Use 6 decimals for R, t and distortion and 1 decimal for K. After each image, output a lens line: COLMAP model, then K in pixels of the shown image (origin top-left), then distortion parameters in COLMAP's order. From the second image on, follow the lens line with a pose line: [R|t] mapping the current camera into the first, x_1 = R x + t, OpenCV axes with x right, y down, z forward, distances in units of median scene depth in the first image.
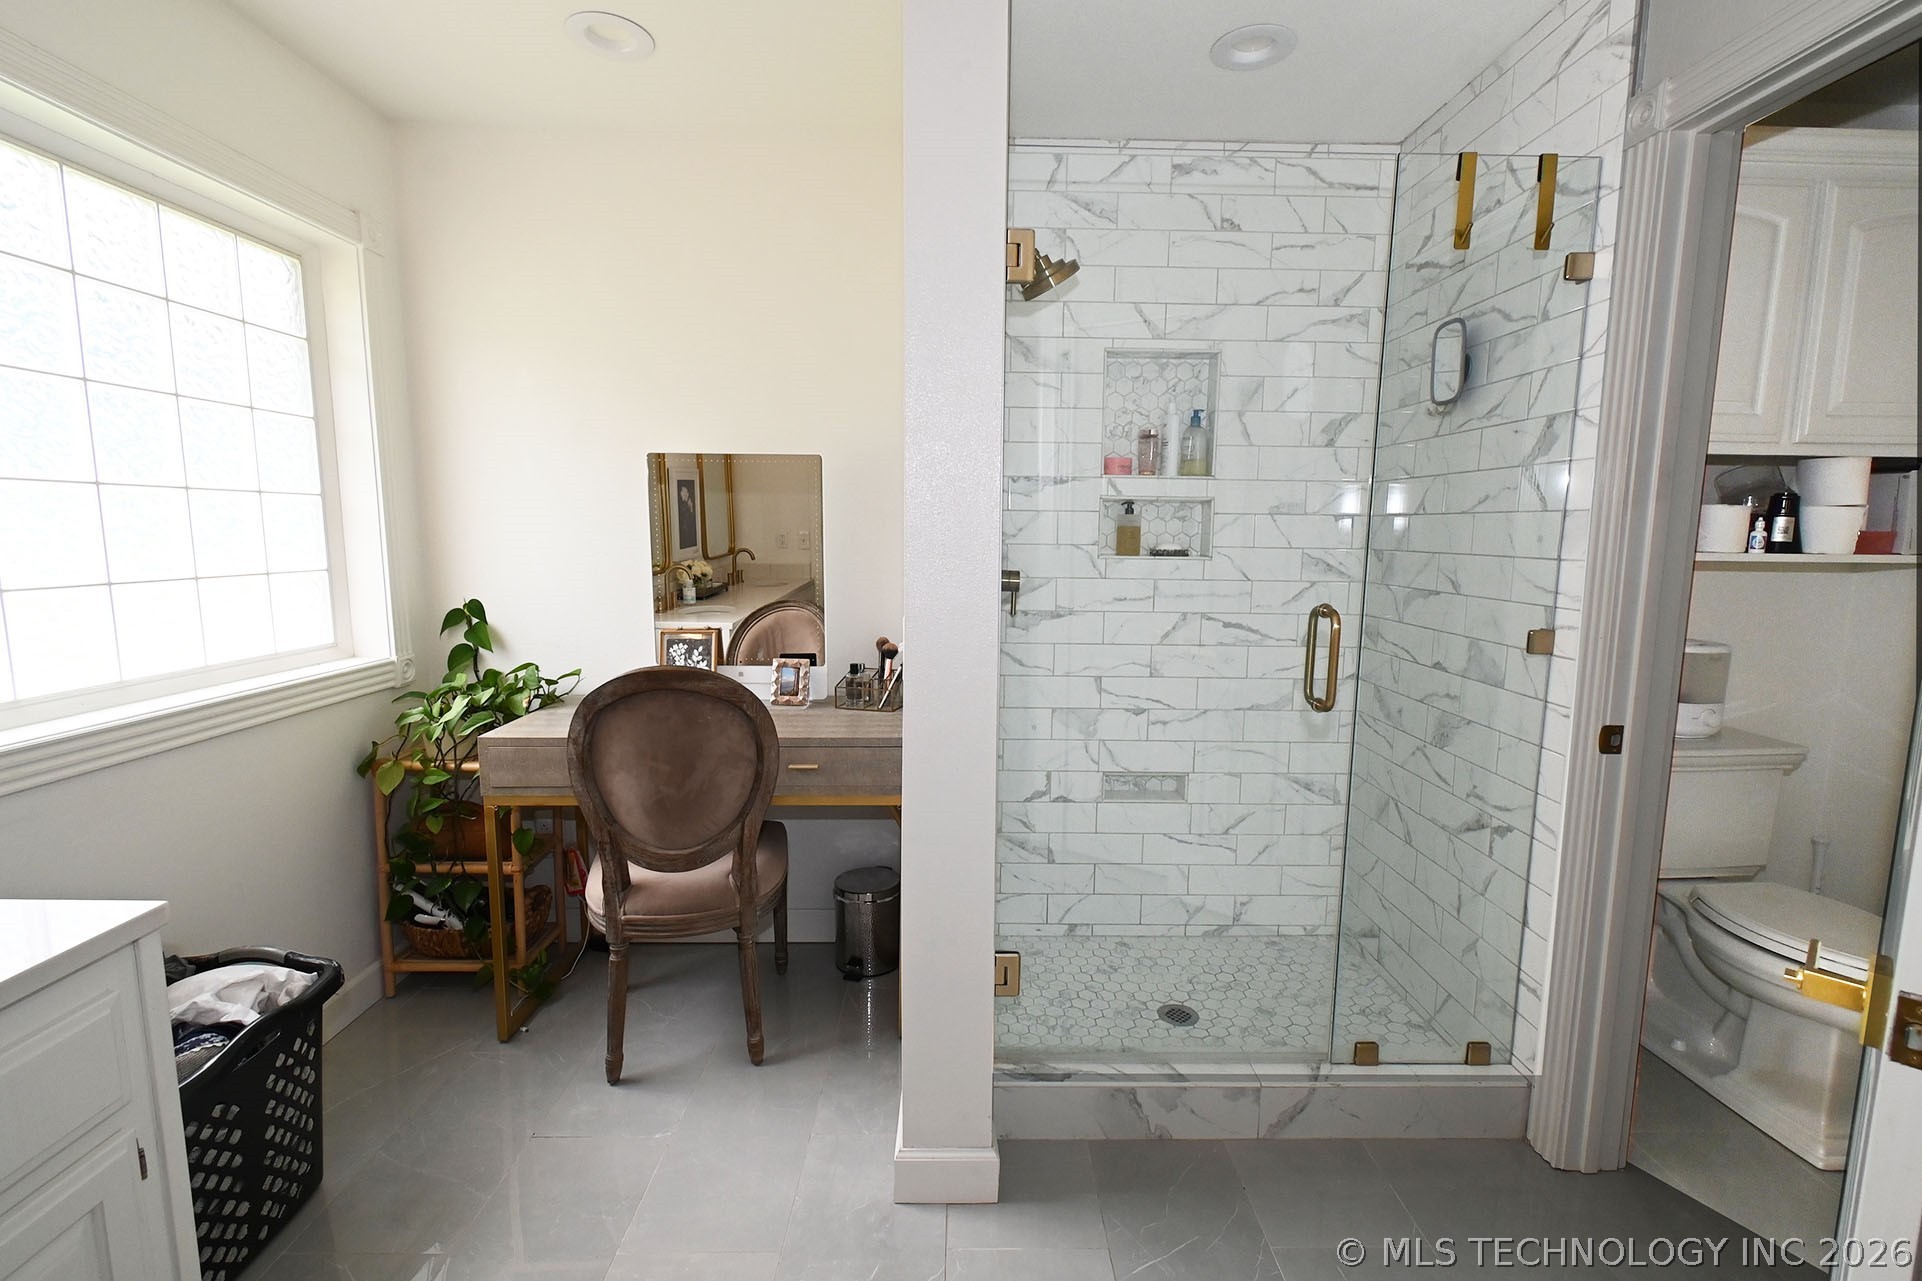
lens RADIAL K [[854.8, 0, 972.0], [0, 854.8, 641.0], [0, 0, 1]] dist [0.003568, -0.000683]
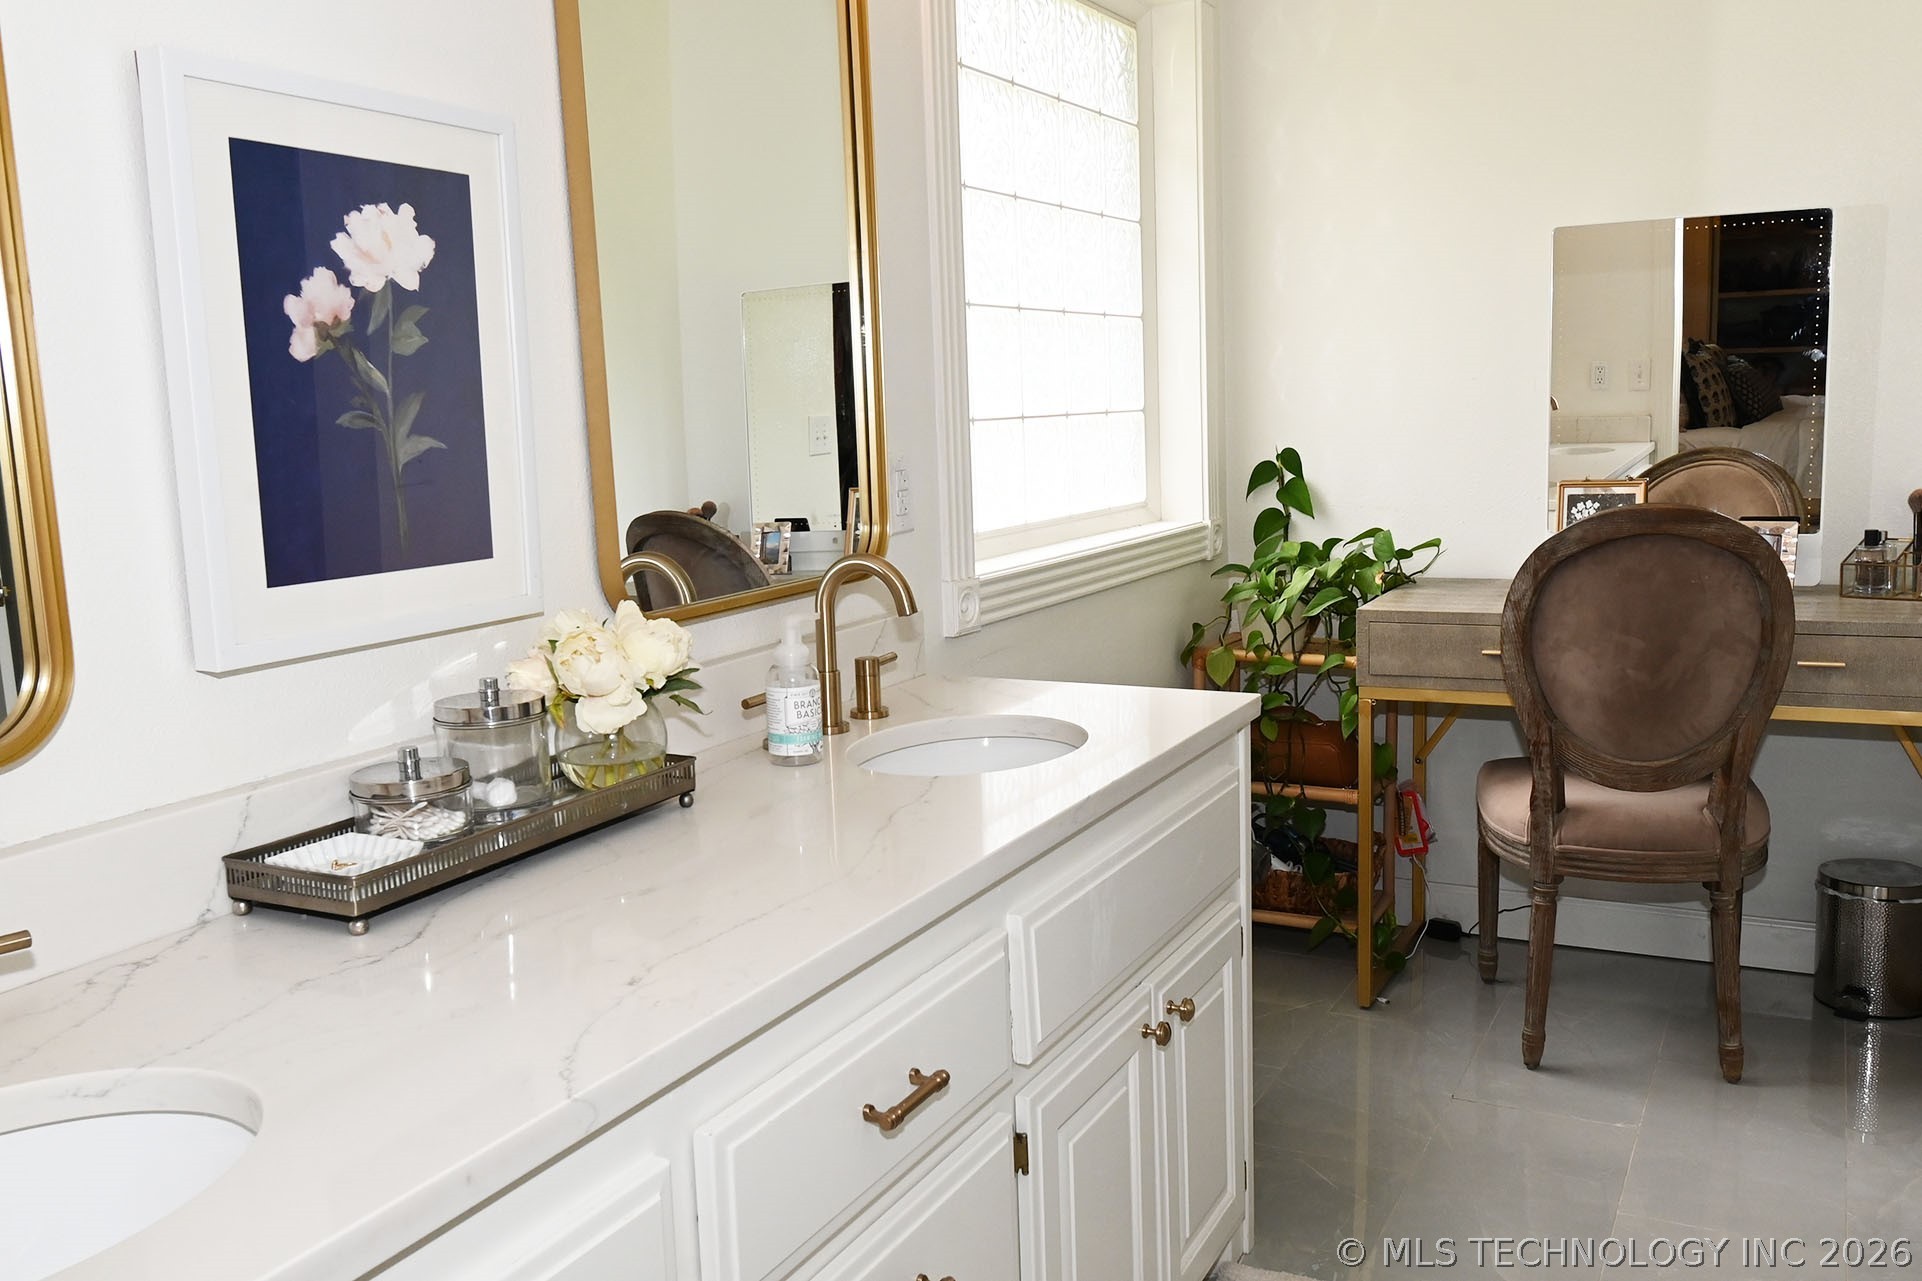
lens RADIAL K [[1643.3, 0, 964.1], [0, 1643.3, 650.4], [0, 0, 1]] dist [-0.004721, 0.003999]
pose [[0.879043, 0.031334, -0.475712, -0.159260], [-0.018744, 0.999338, 0.031189, 0.098515], [0.476374, -0.018500, 0.879048, -0.445871]]
